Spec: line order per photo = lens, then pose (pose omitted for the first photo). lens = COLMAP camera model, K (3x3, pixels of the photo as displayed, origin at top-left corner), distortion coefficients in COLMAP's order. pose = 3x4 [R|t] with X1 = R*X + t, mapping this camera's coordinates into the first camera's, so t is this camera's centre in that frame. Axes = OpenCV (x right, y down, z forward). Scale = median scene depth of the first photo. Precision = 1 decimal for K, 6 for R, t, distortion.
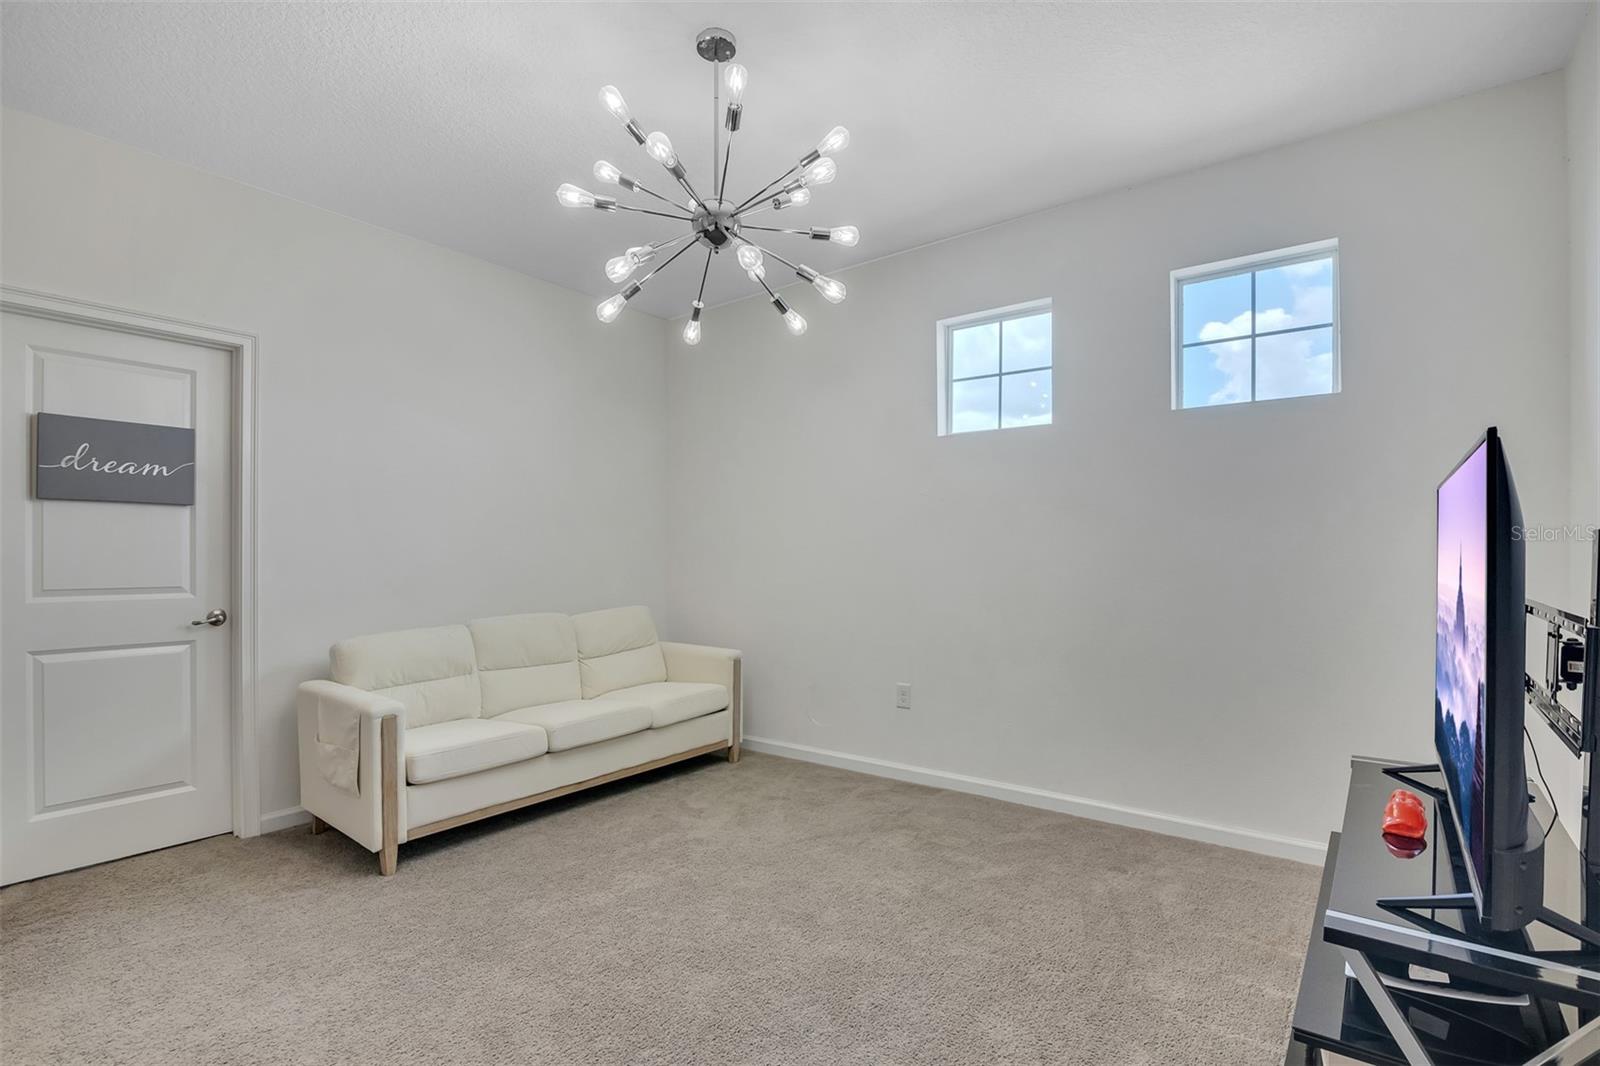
lens RADIAL K [[743.4, 0, 816.5], [0, 743.4, 562.5], [0, 0, 1]] dist [-0.012137, 0.000268]
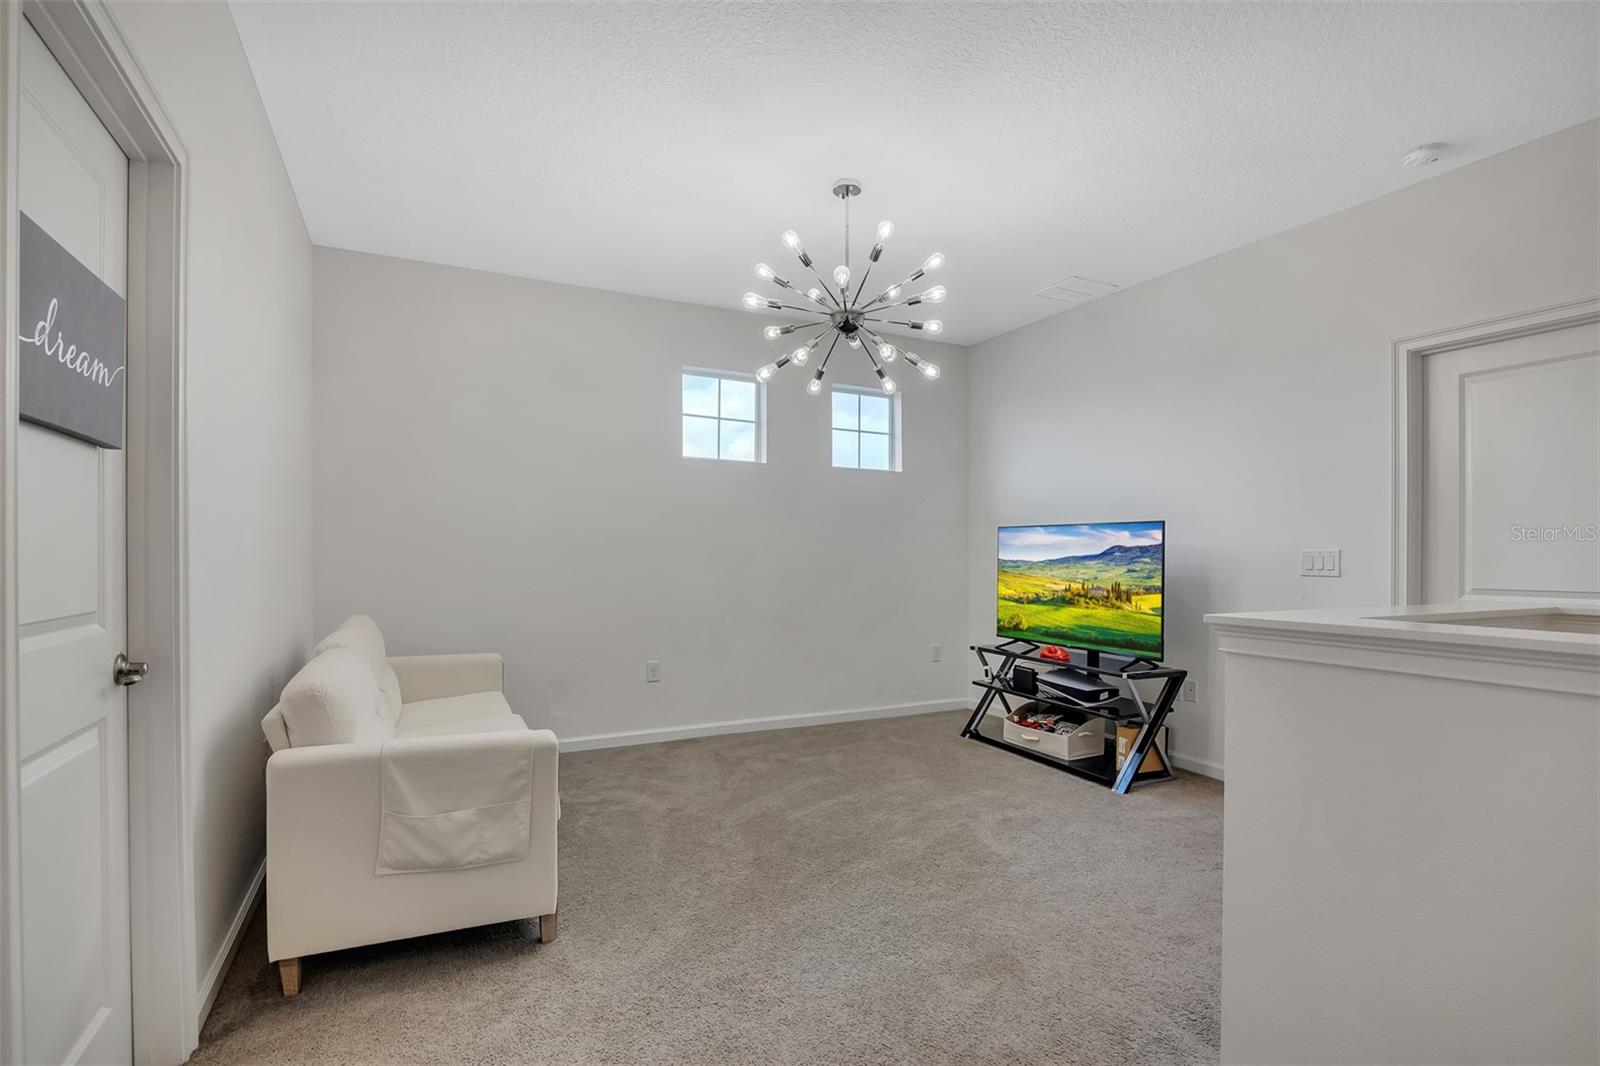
lens RADIAL K [[743.4, 0, 797.6], [0, 743.4, 544.9], [0, 0, 1]] dist [-0.012137, 0.000268]
pose [[0.438584, 0.016447, 0.898540, -1.008999], [-0.001916, 0.999847, -0.017366, -0.002044], [-0.898688, 0.005895, 0.438548, 0.323367]]
